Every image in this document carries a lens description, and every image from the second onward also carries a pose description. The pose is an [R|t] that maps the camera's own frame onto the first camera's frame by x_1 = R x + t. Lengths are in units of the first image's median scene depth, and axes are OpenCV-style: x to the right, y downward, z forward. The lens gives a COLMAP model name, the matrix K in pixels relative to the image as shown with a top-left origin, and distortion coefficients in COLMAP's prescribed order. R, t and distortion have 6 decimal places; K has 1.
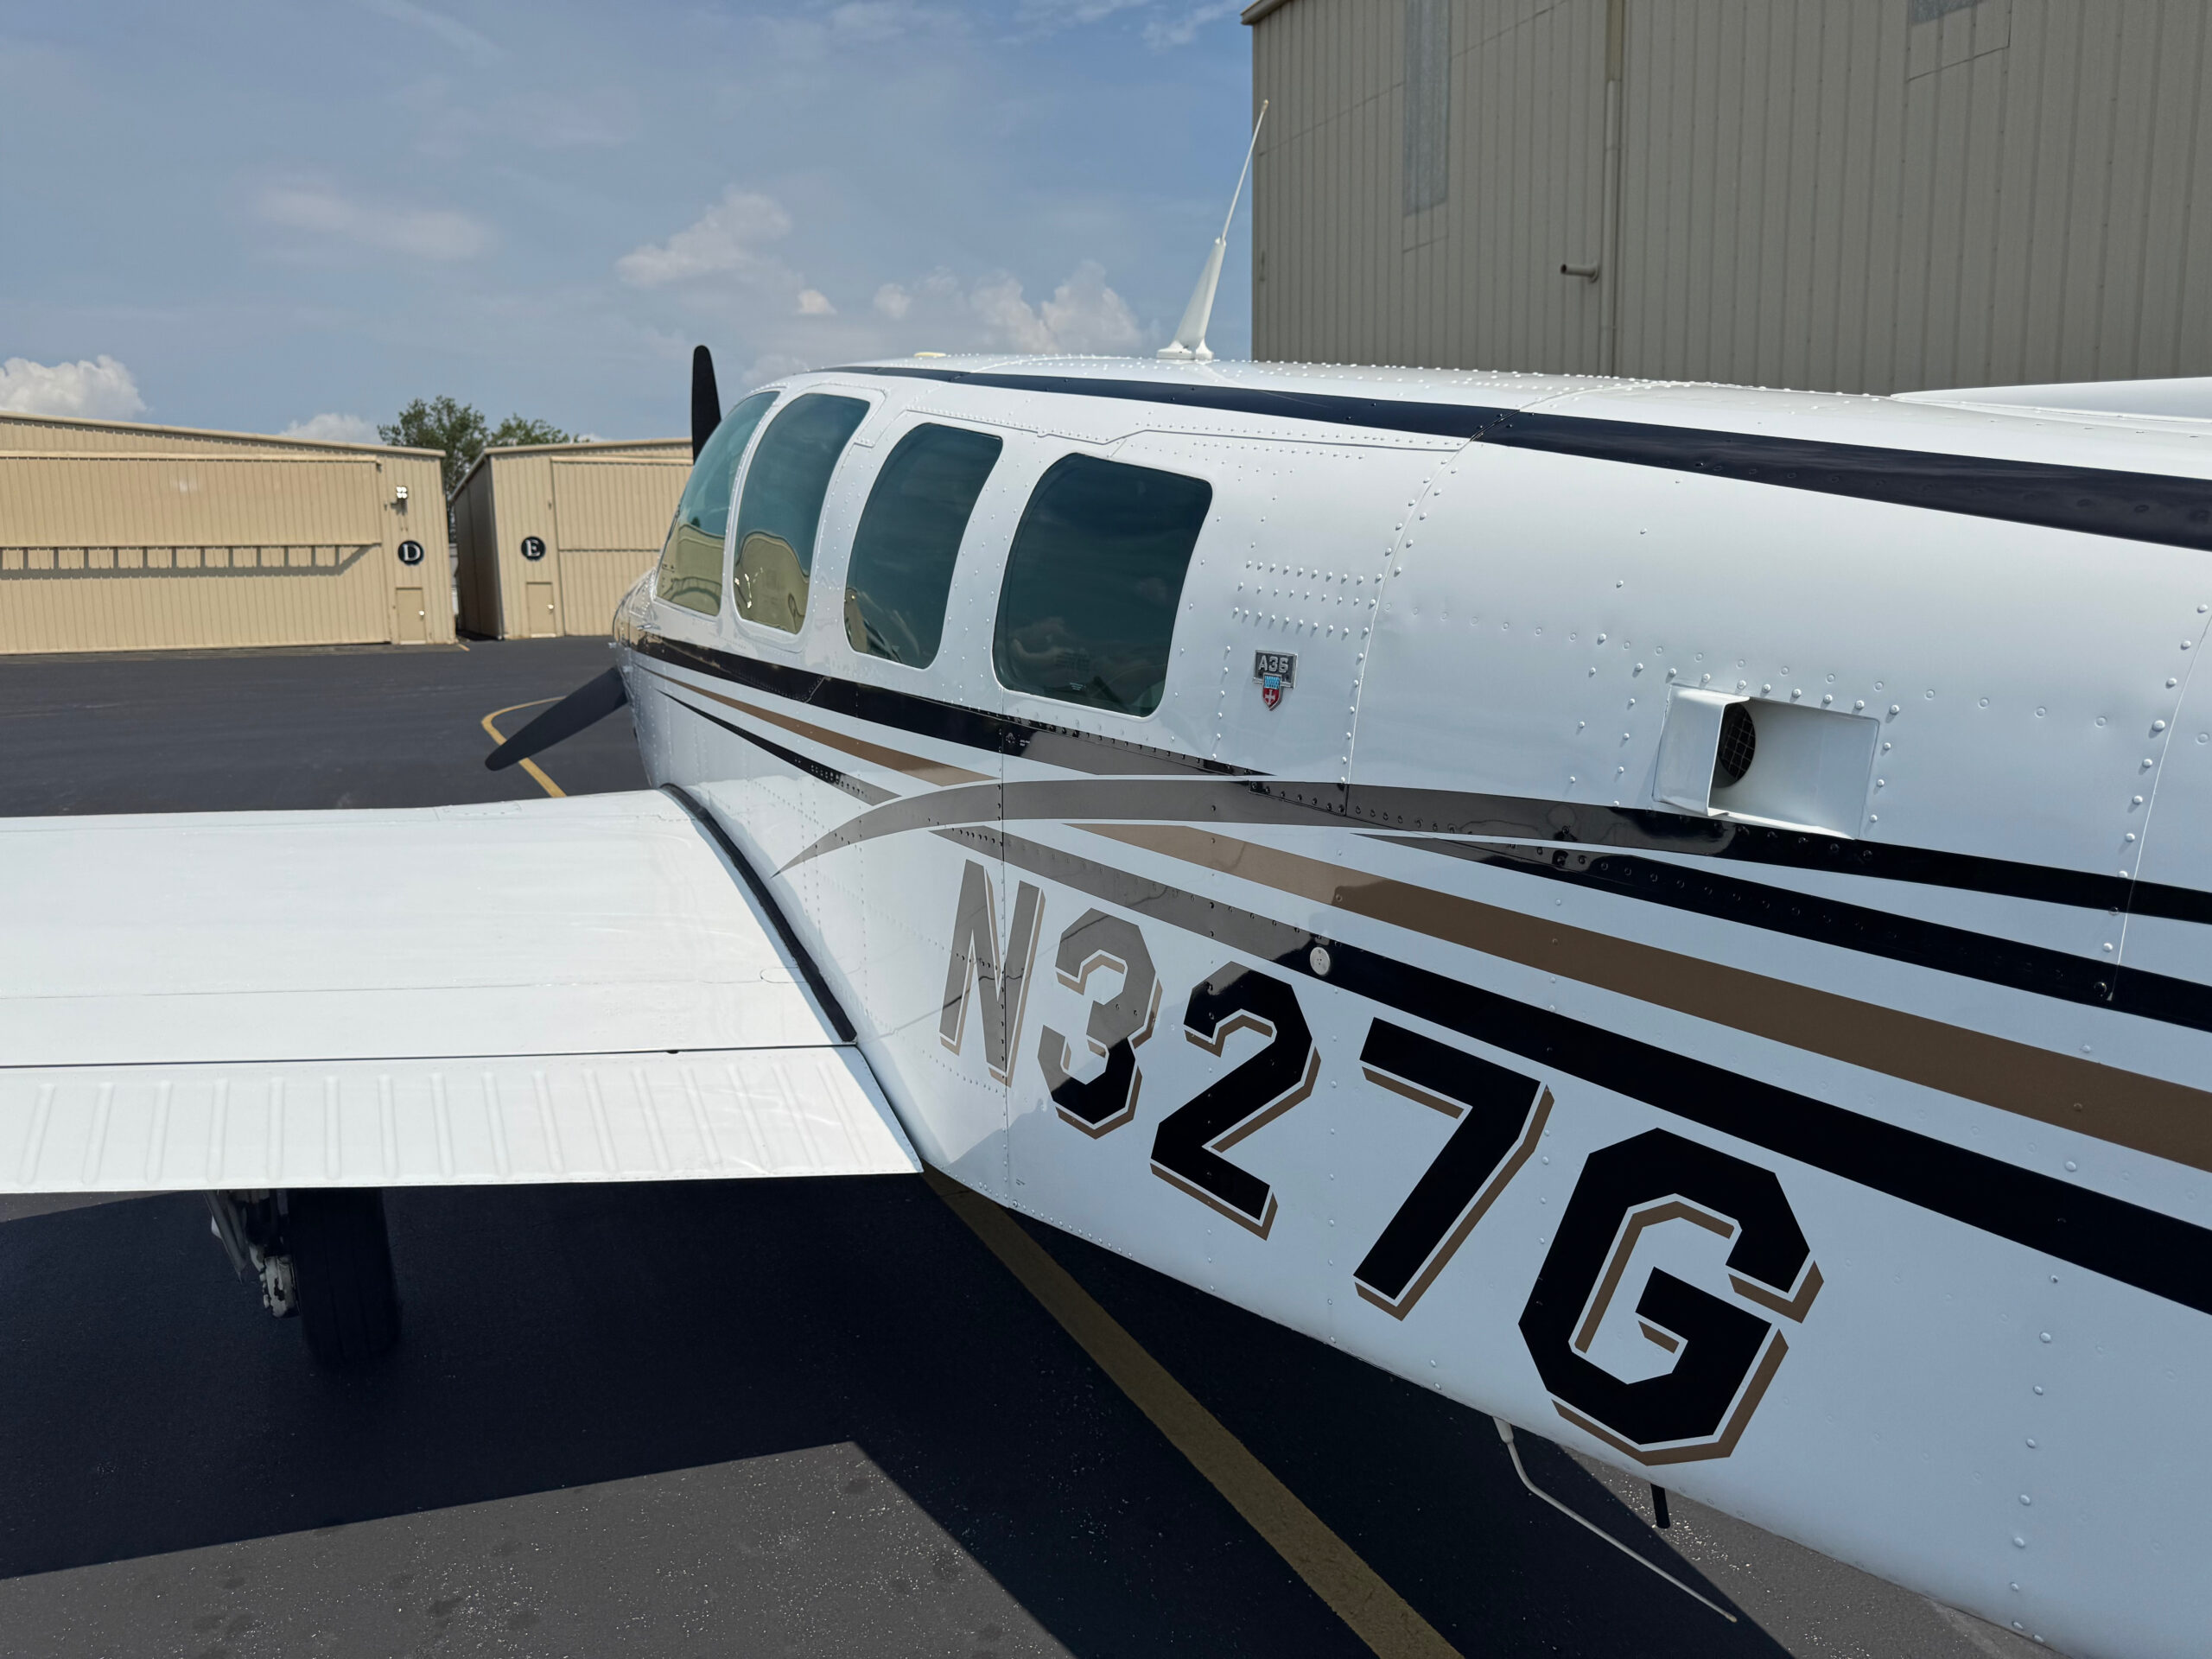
lens RADIAL K [[1563.8, 0, 1090.7], [0, 1563.8, 824.9], [0, 0, 1]] dist [0.091349, -0.156883]
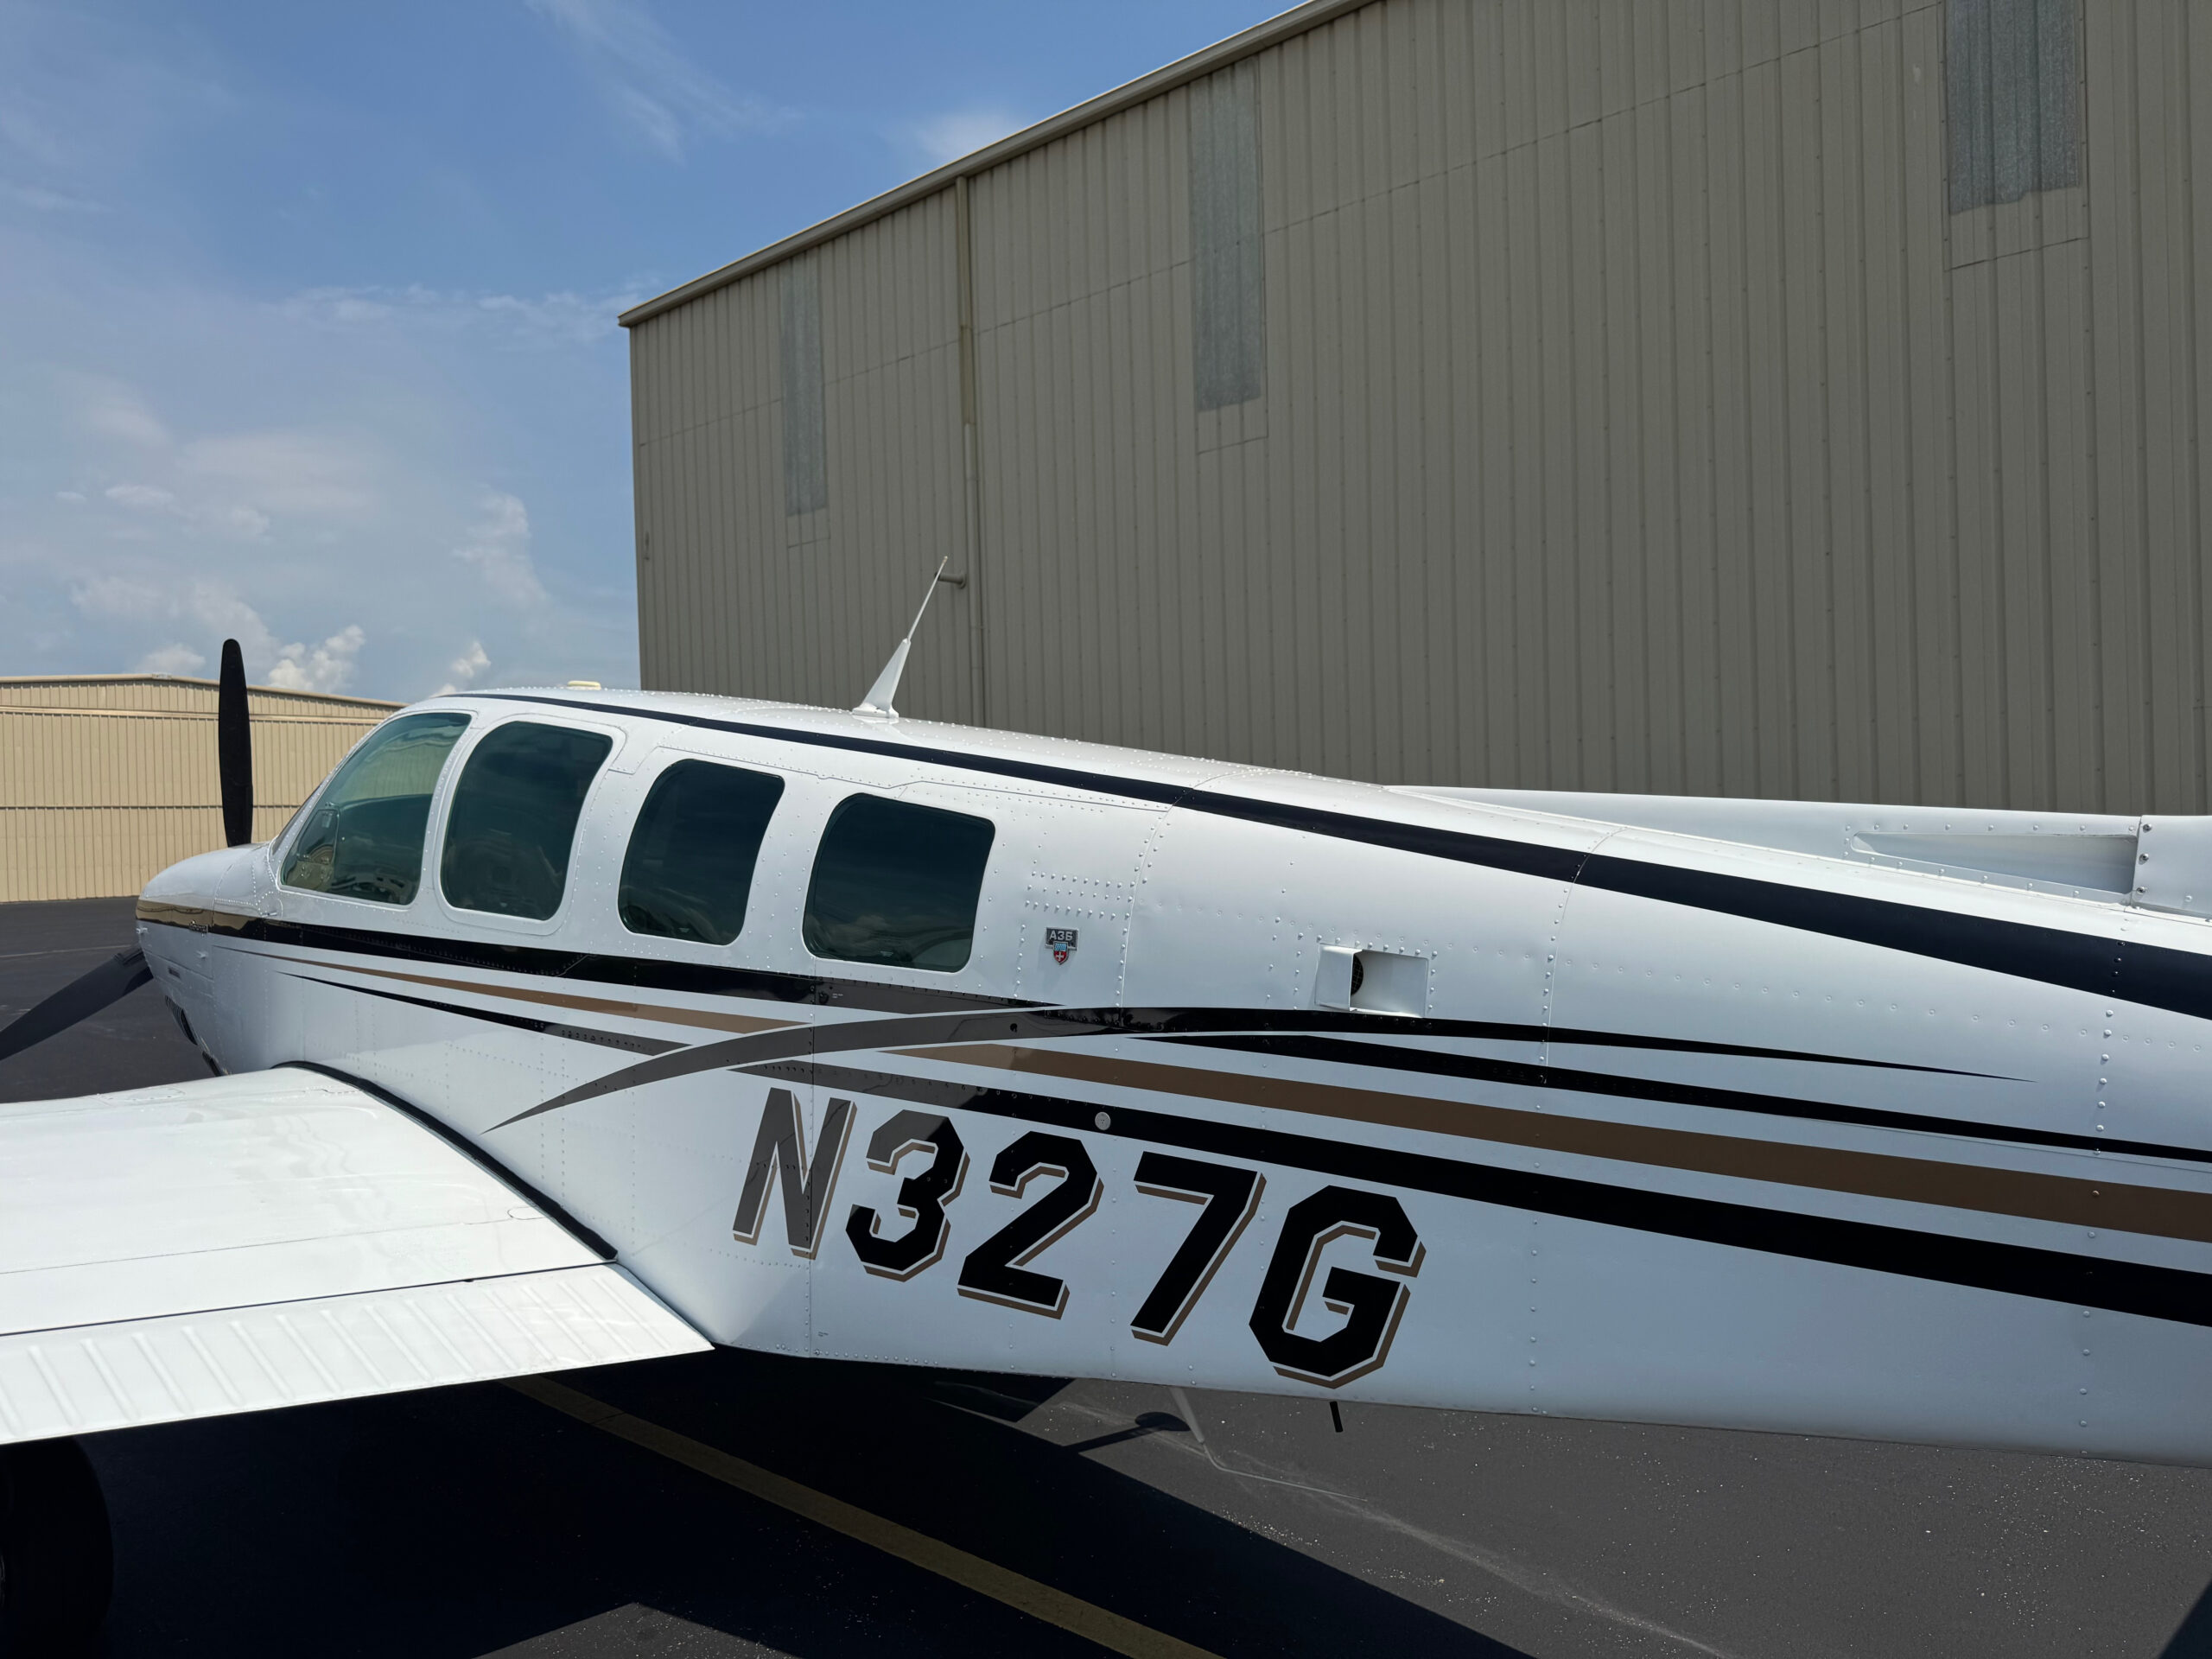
lens RADIAL K [[1562.6, 0, 1106.8], [0, 1562.6, 831.5], [0, 0, 1]] dist [0.121748, -0.169886]
pose [[0.914952, -0.005118, 0.403529, -0.427693], [0.068224, 0.987489, -0.142163, 0.019784], [-0.397753, 0.157603, 0.903855, -0.427233]]
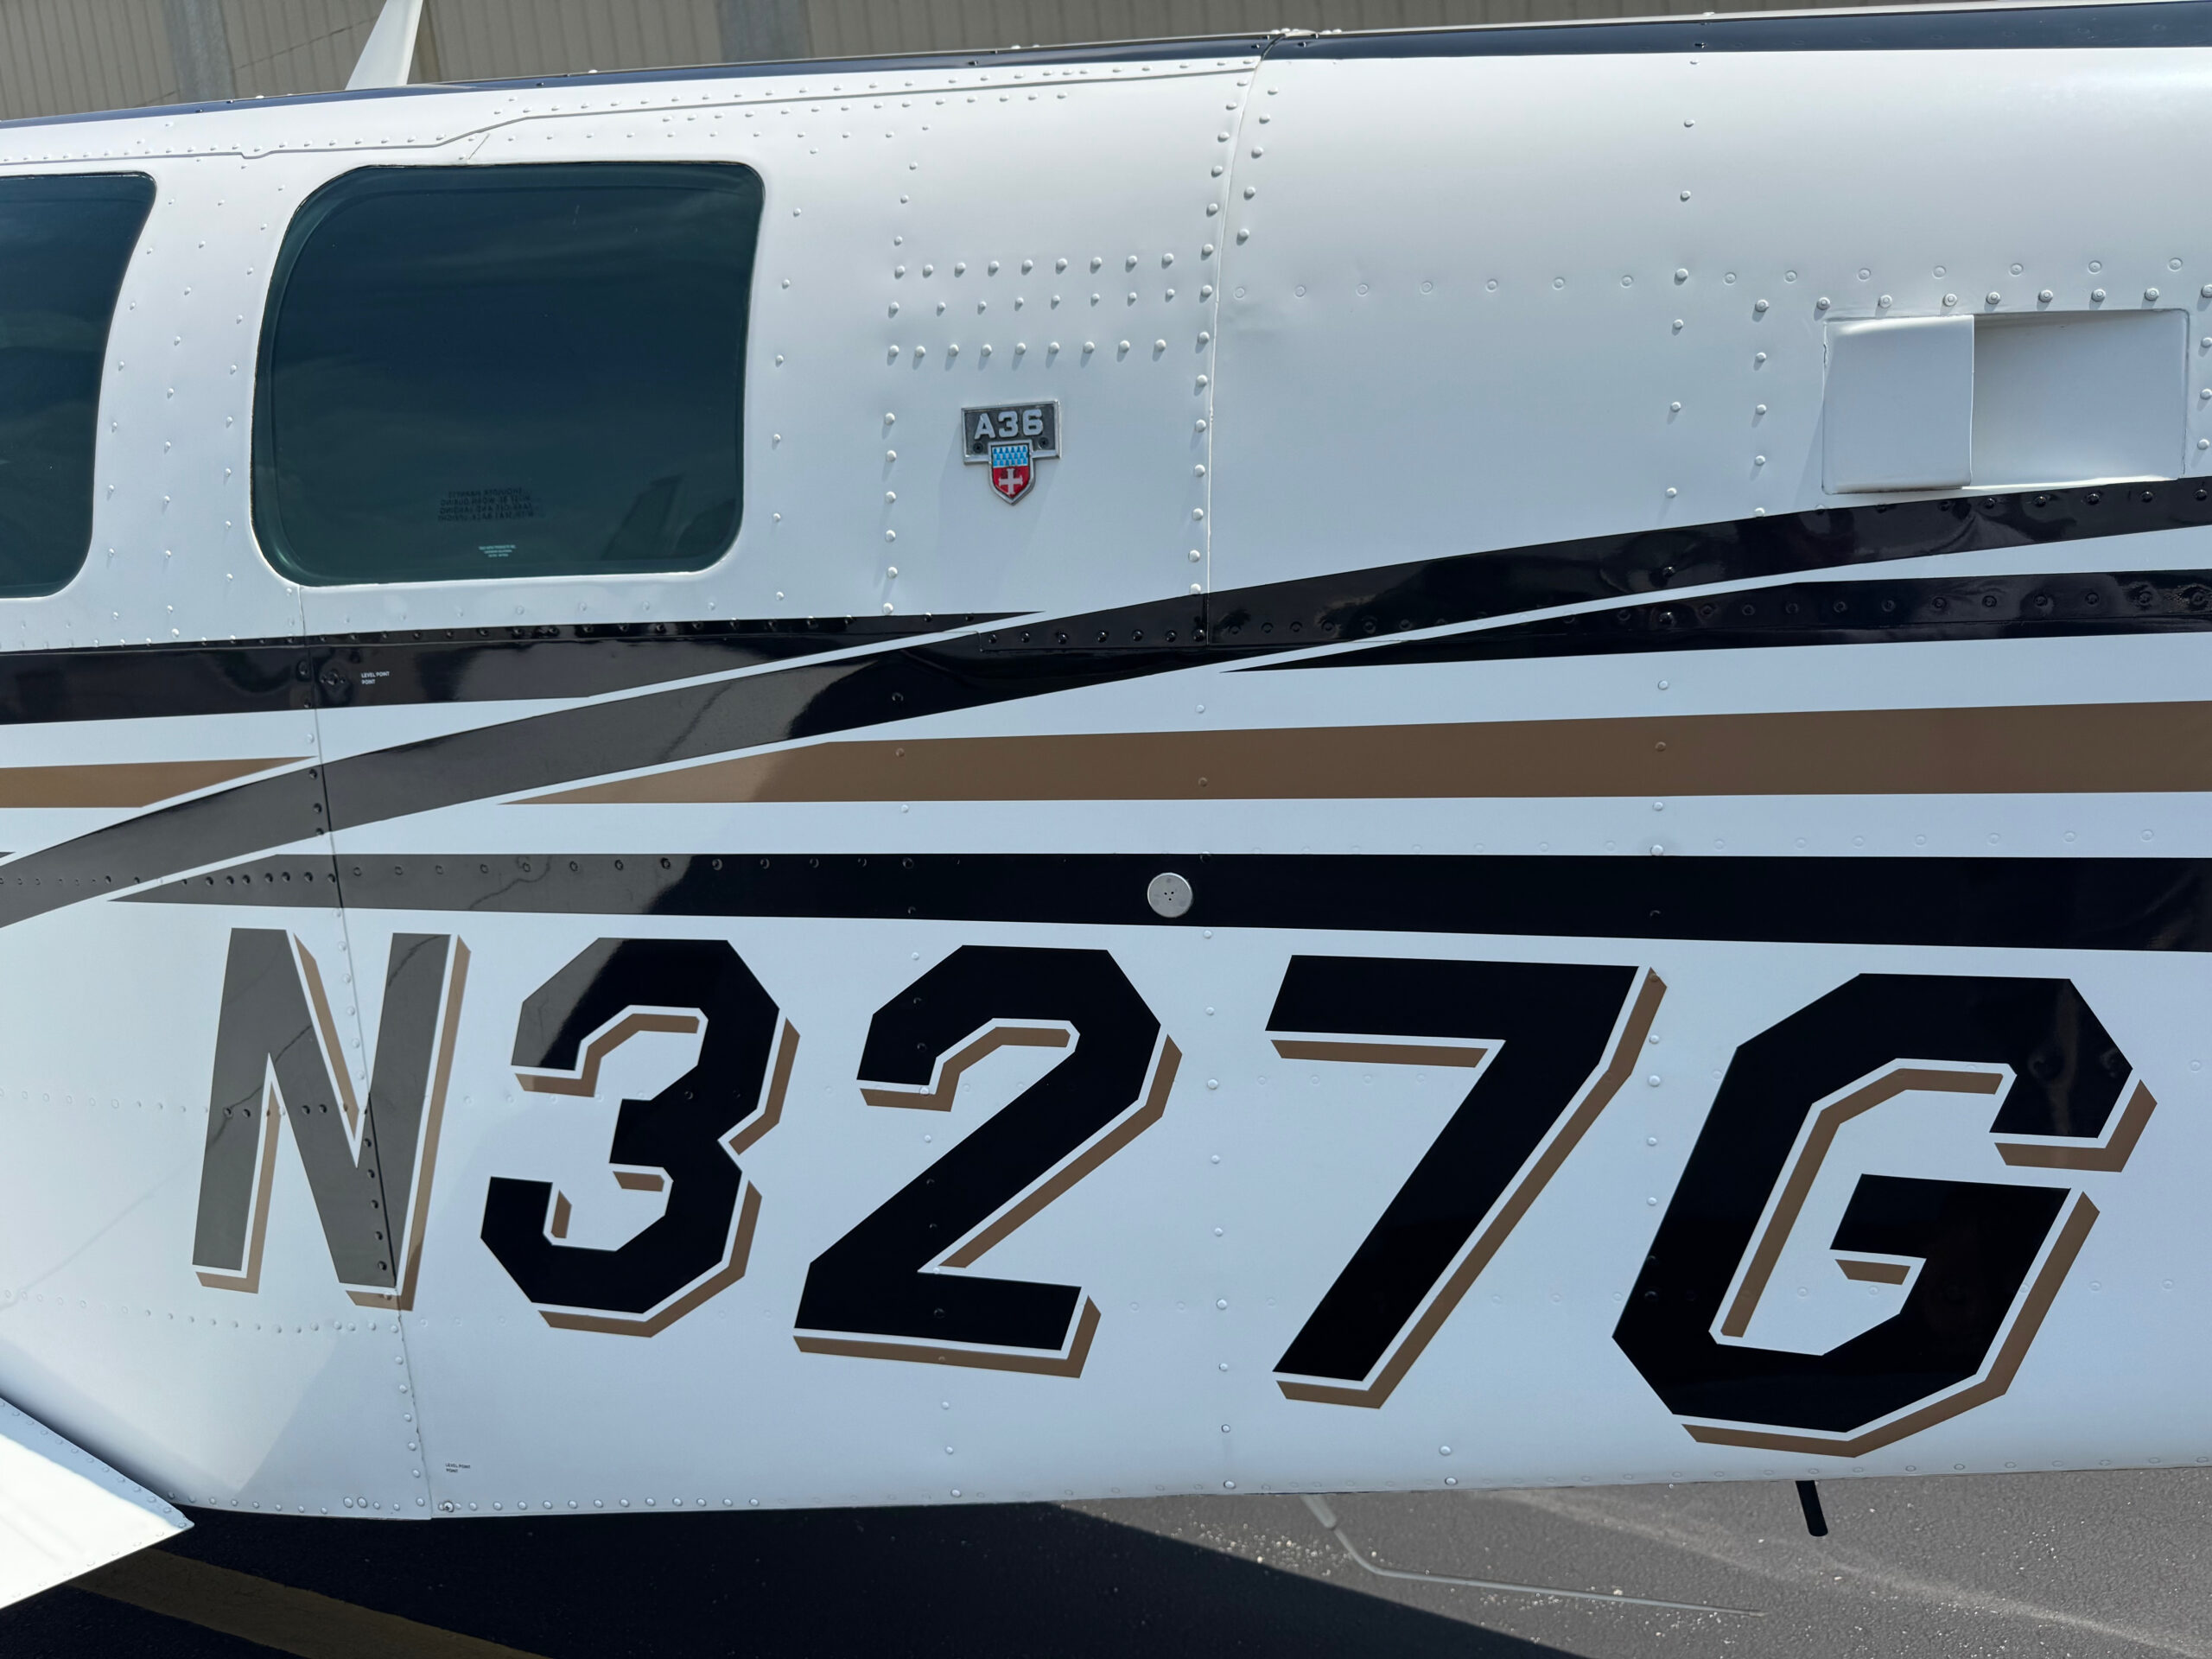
lens RADIAL K [[1569.9, 0, 1106.5], [0, 1569.9, 828.7], [0, 0, 1]] dist [0.057418, -0.083409]
pose [[0.762520, -0.157067, 0.627609, -0.223991], [0.183311, 0.982780, 0.023237, 0.036395], [-0.620452, 0.097329, 0.778182, 0.459536]]
